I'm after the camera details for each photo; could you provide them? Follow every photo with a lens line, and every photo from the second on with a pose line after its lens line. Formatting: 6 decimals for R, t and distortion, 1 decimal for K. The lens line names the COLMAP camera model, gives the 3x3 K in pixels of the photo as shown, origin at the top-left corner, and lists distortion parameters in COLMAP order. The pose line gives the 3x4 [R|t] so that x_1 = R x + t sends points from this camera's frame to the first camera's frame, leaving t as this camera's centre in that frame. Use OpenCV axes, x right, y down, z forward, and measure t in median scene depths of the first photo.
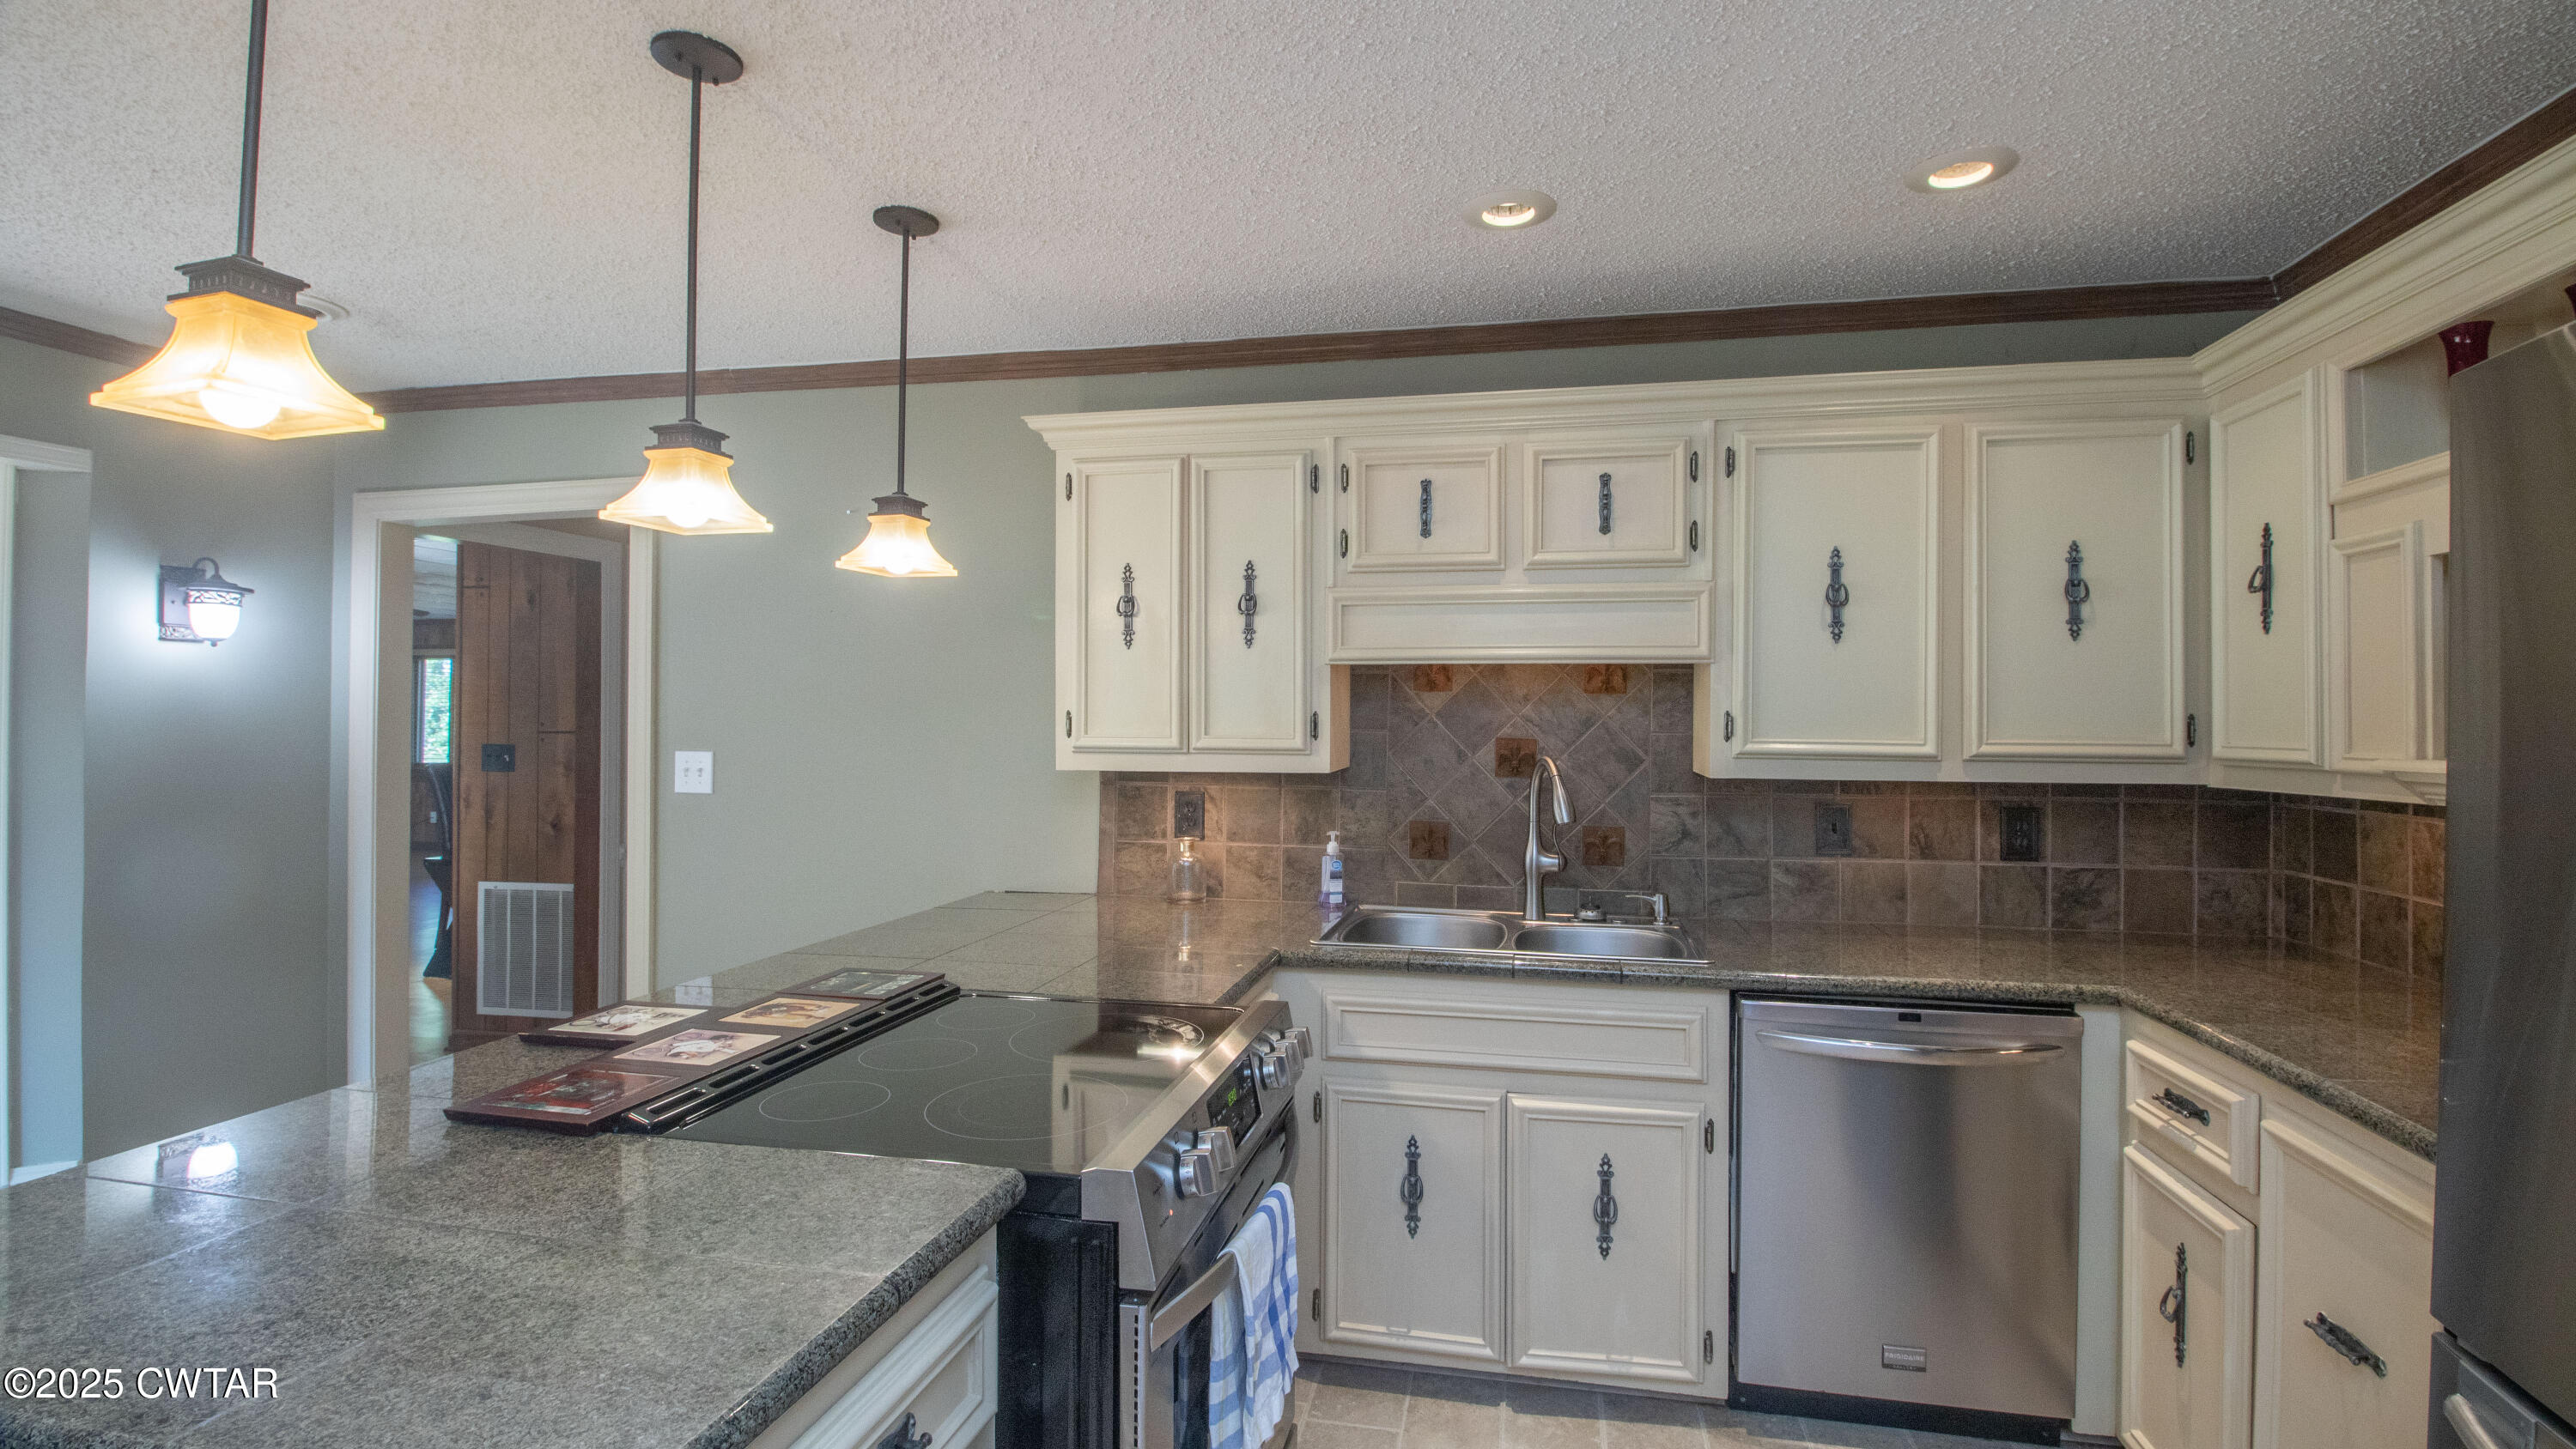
lens RADIAL K [[1183.8, 0, 1297.3], [0, 1183.8, 710.2], [0, 0, 1]] dist [0.003635, -0.013019]
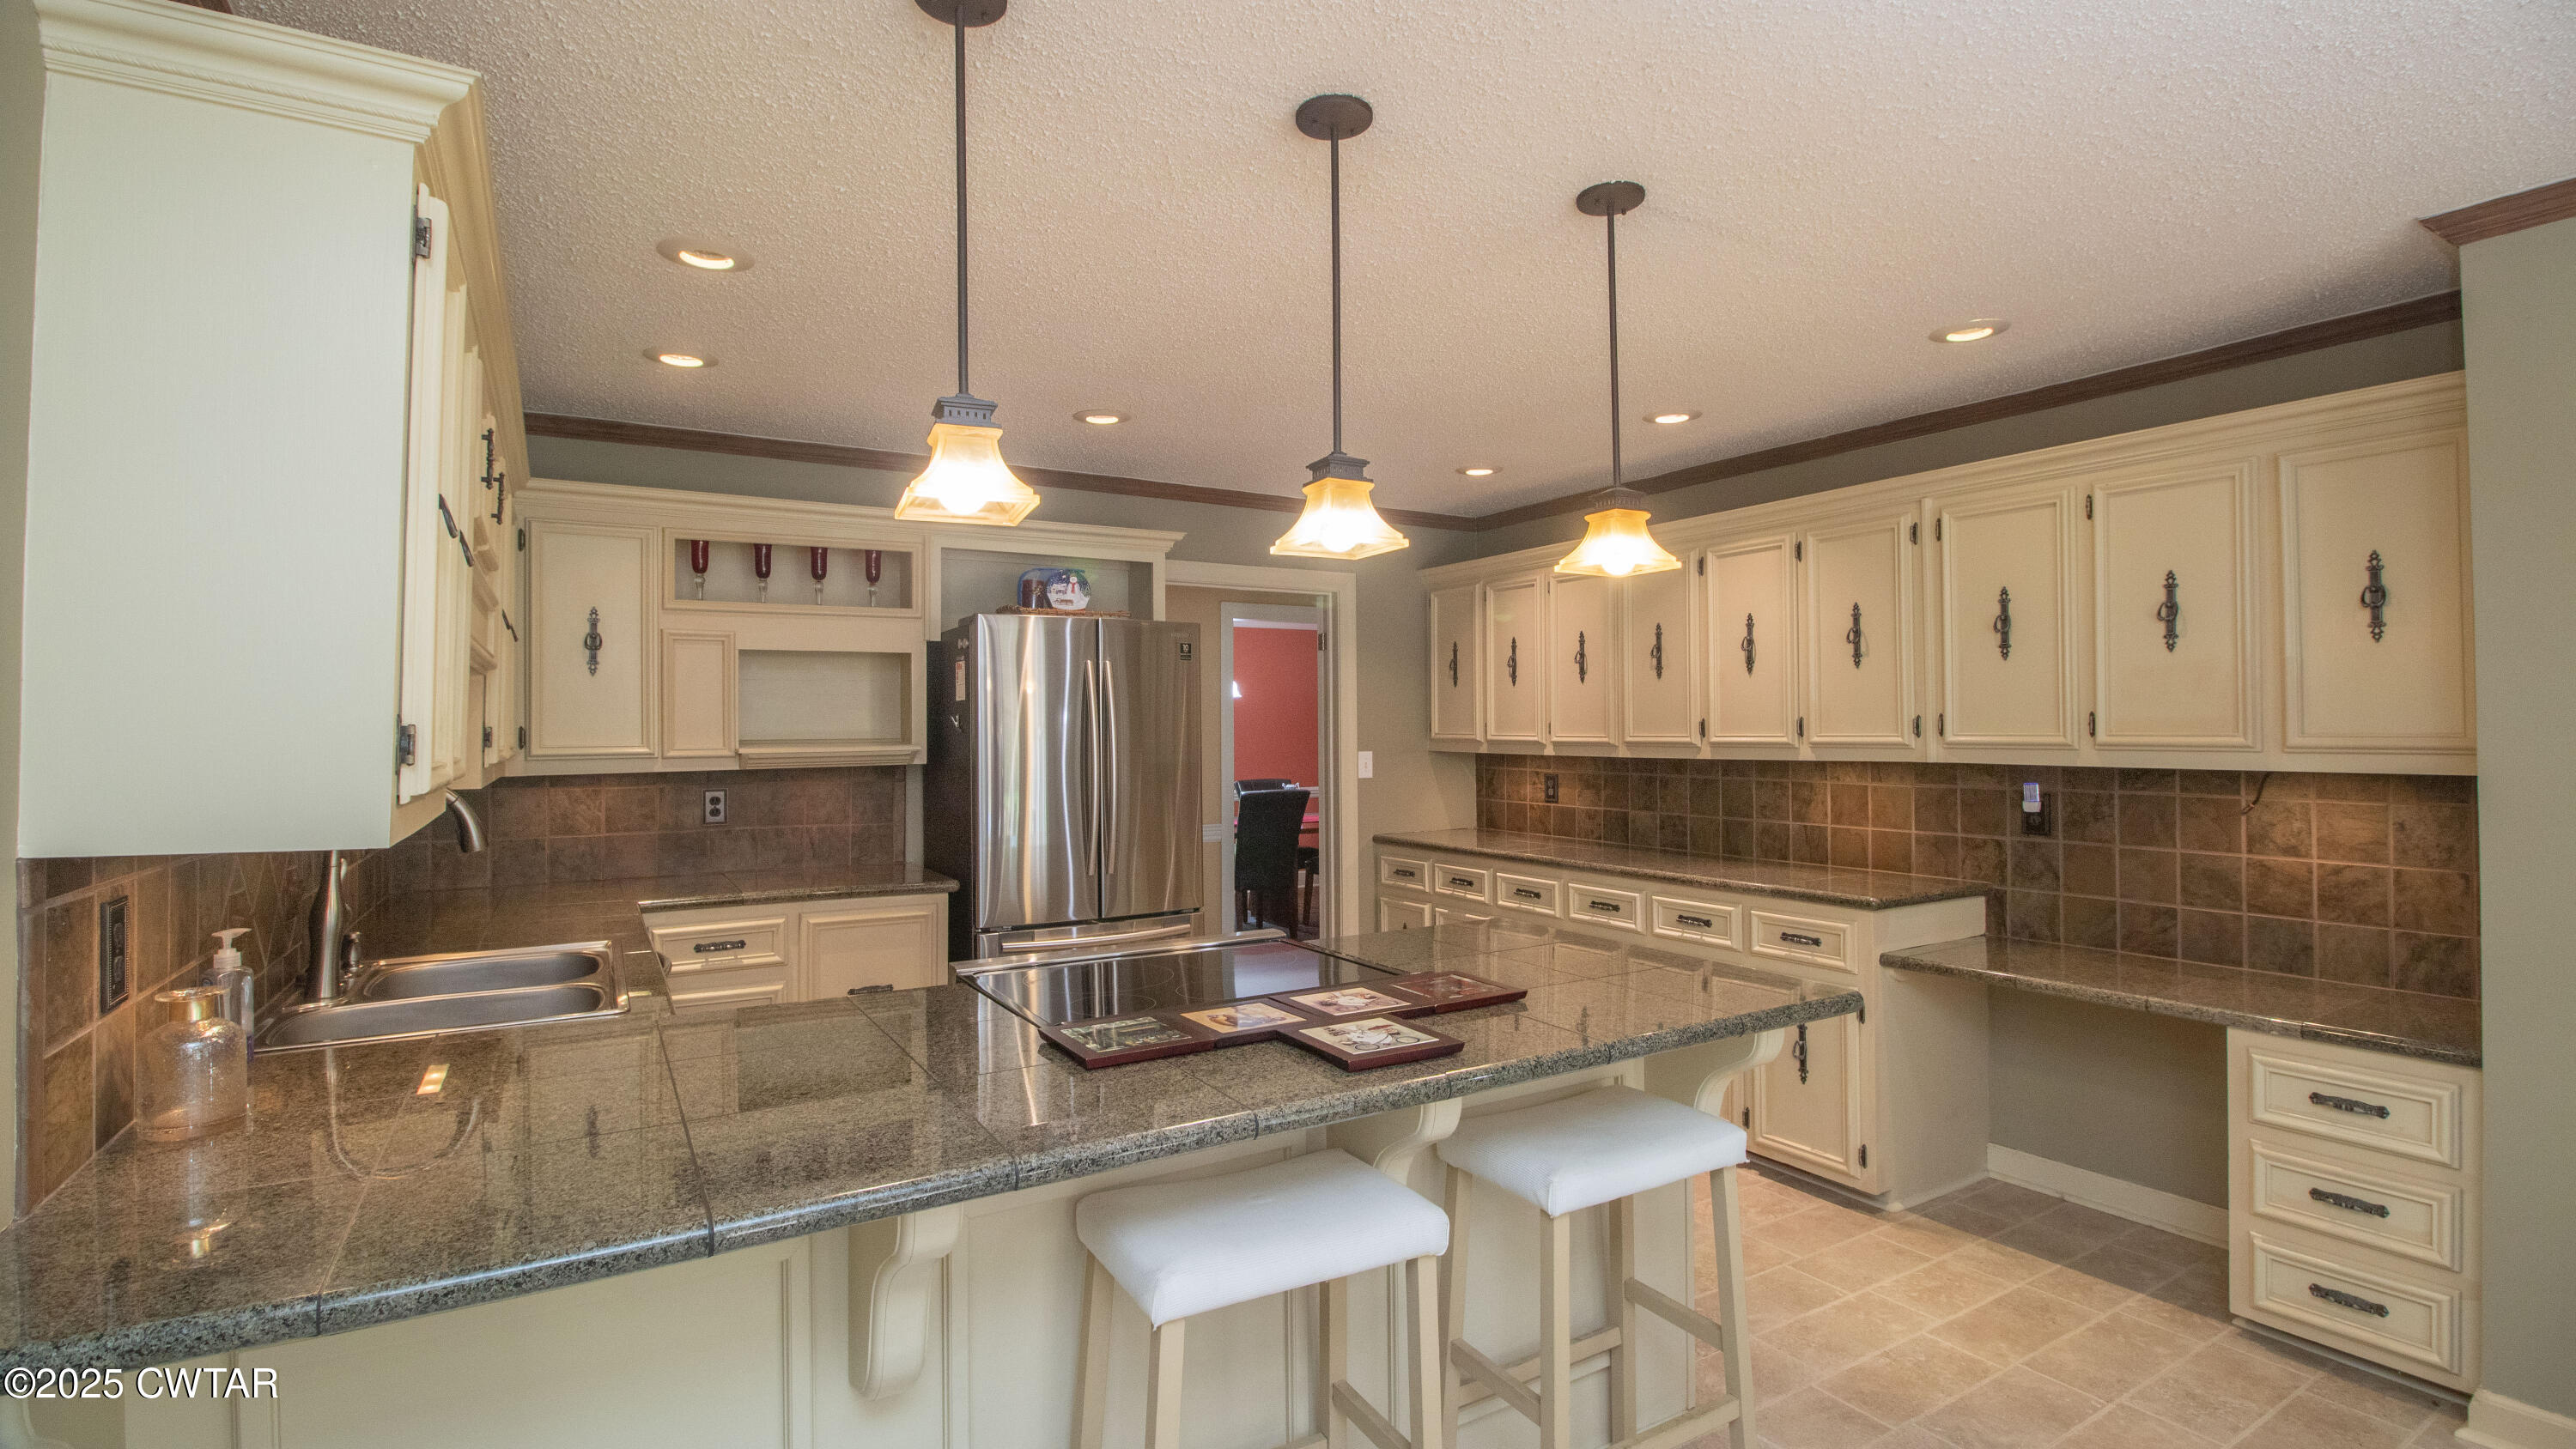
lens RADIAL K [[1183.8, 0, 1297.3], [0, 1183.8, 710.2], [0, 0, 1]] dist [0.003635, -0.013019]
pose [[-0.690886, 0.010419, 0.722888, -0.756316], [-0.004030, 0.999825, -0.018262, 0.005694], [-0.722952, -0.015530, -0.690724, 1.061834]]
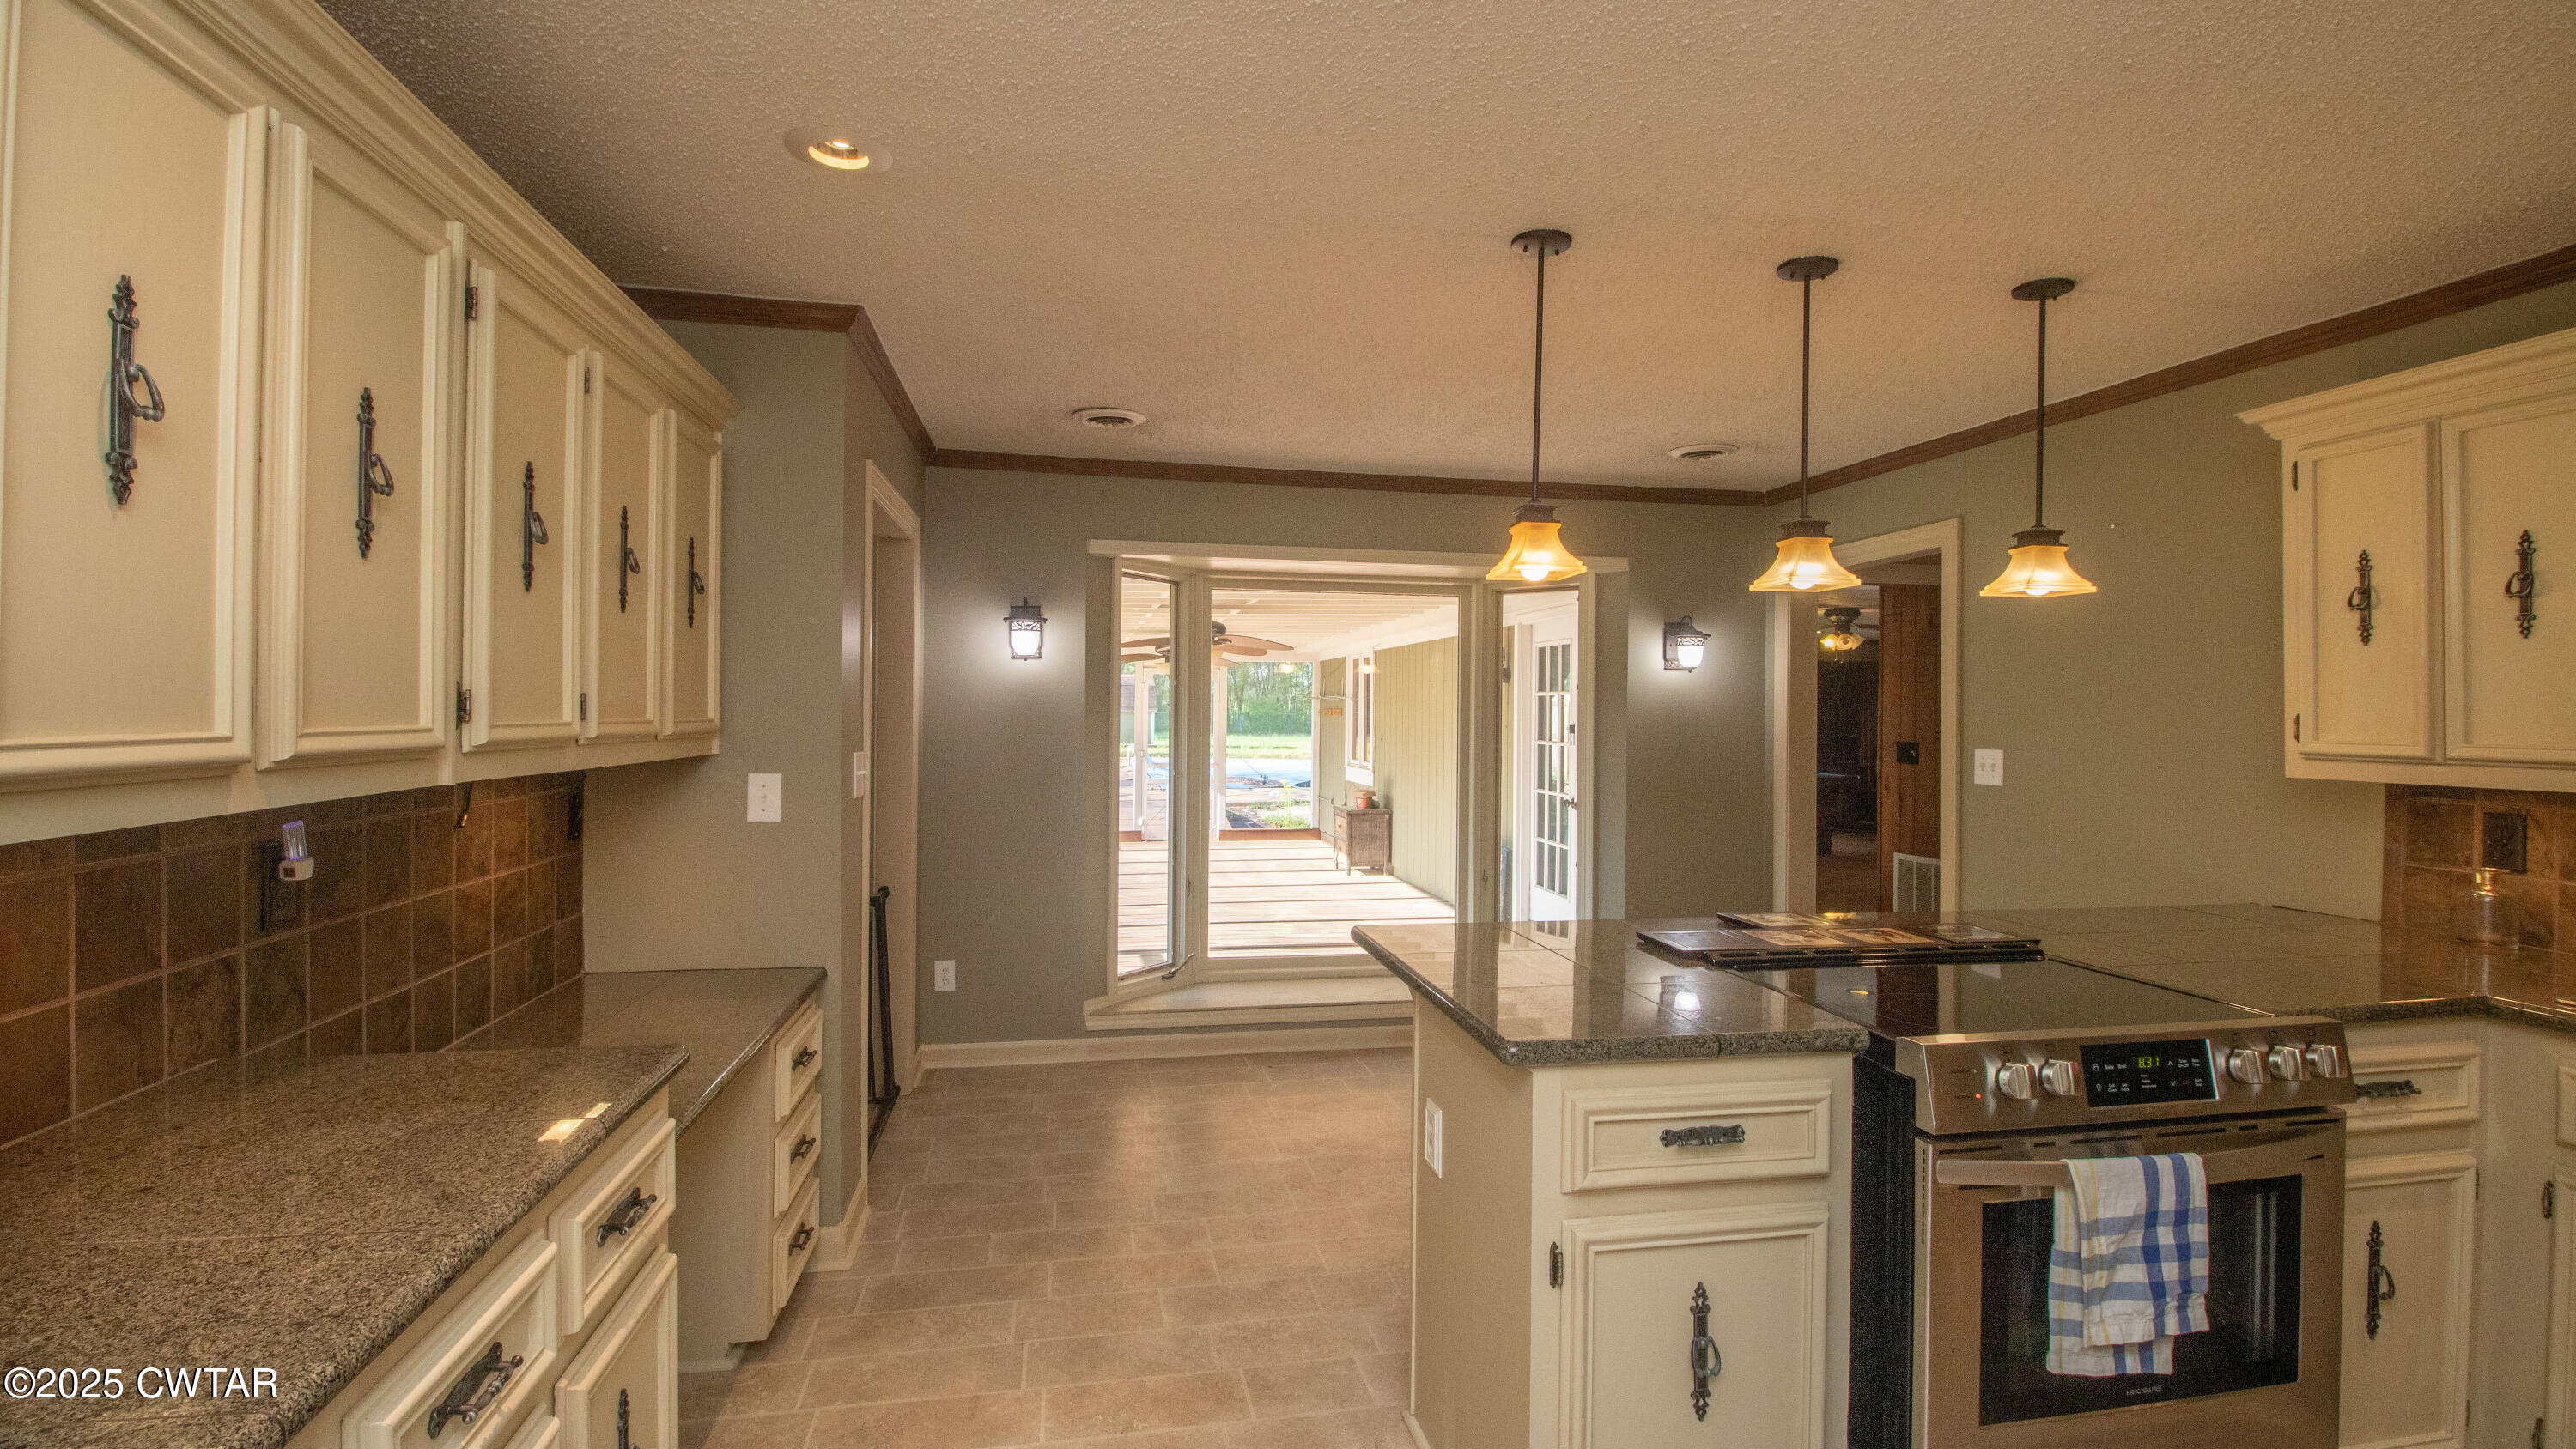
lens RADIAL K [[1183.8, 0, 1297.3], [0, 1183.8, 710.2], [0, 0, 1]] dist [0.003635, -0.013019]
pose [[0.385306, -0.002369, -0.922786, 0.360688], [-0.000227, 0.999996, -0.002662, -0.000272], [0.922789, 0.001235, 0.385304, -0.089840]]
